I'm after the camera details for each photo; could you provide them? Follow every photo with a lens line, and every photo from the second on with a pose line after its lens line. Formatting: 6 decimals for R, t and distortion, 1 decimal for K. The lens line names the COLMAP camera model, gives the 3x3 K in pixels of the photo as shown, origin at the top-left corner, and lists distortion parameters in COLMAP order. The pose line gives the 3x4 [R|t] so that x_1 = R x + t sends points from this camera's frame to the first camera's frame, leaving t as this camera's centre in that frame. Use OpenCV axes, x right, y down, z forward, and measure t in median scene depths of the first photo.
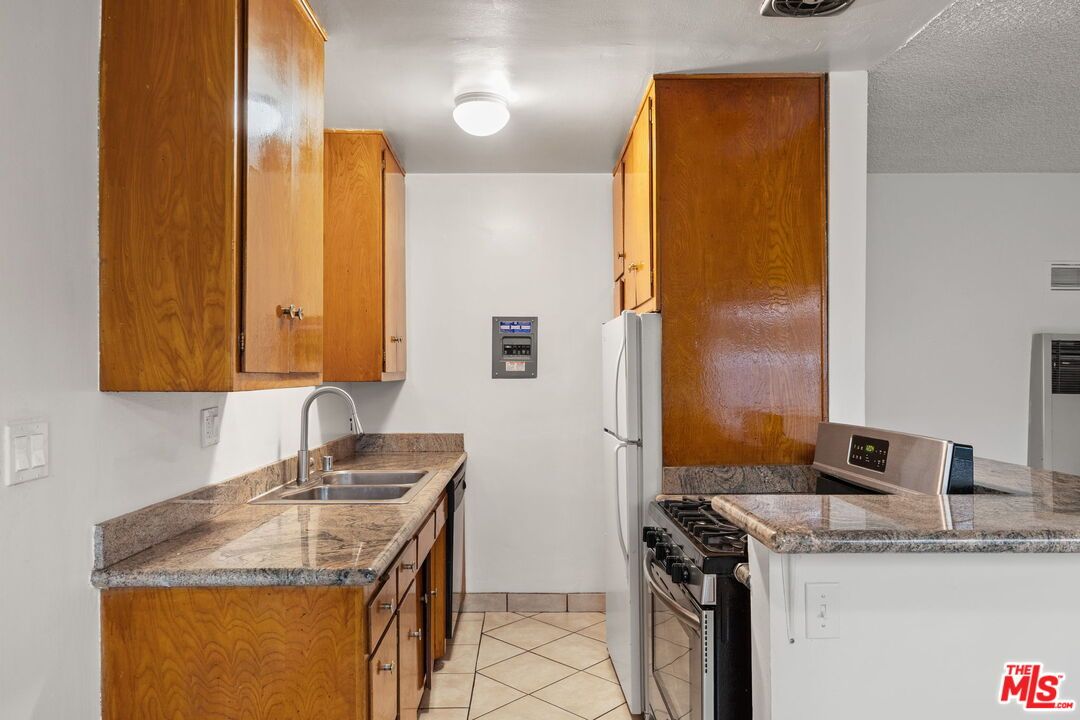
lens RADIAL K [[732.3, 0, 535.4], [0, 732.3, 371.2], [0, 0, 1]] dist [0.009951, -0.005176]
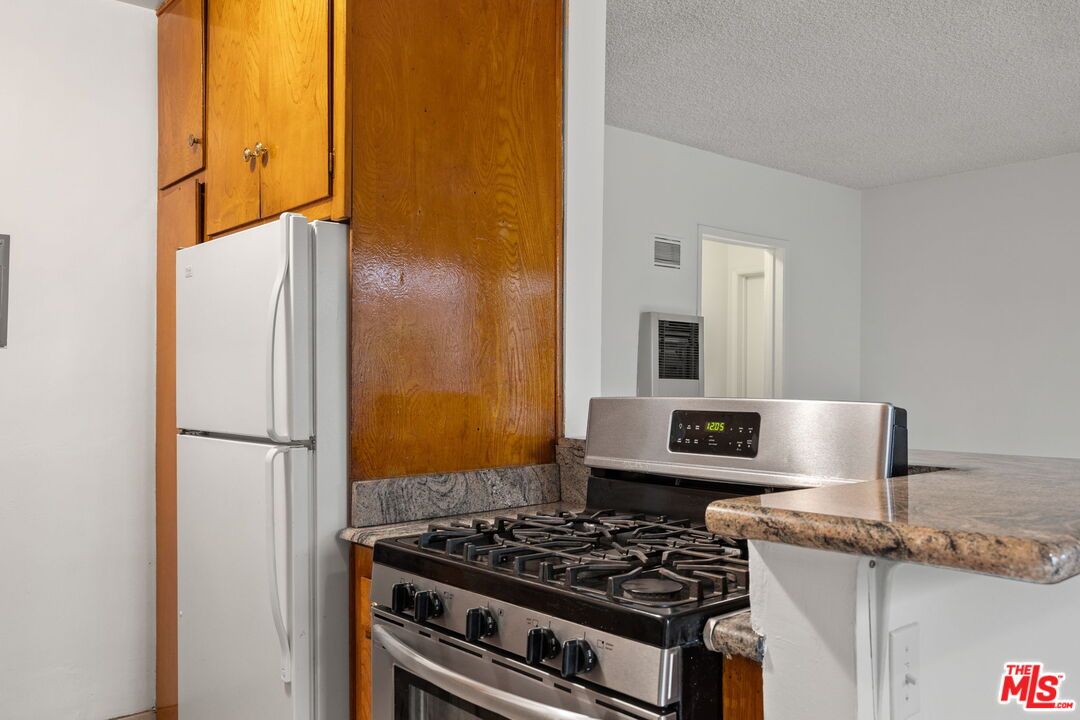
lens RADIAL K [[911.8, 0, 555.8], [0, 911.8, 368.7], [0, 0, 1]] dist [-0.008861, 0.011187]
pose [[0.767158, 0.012507, 0.641336, -0.173121], [-0.008366, 0.999920, -0.009493, 0.044547], [-0.641403, 0.001917, 0.767202, 0.325556]]
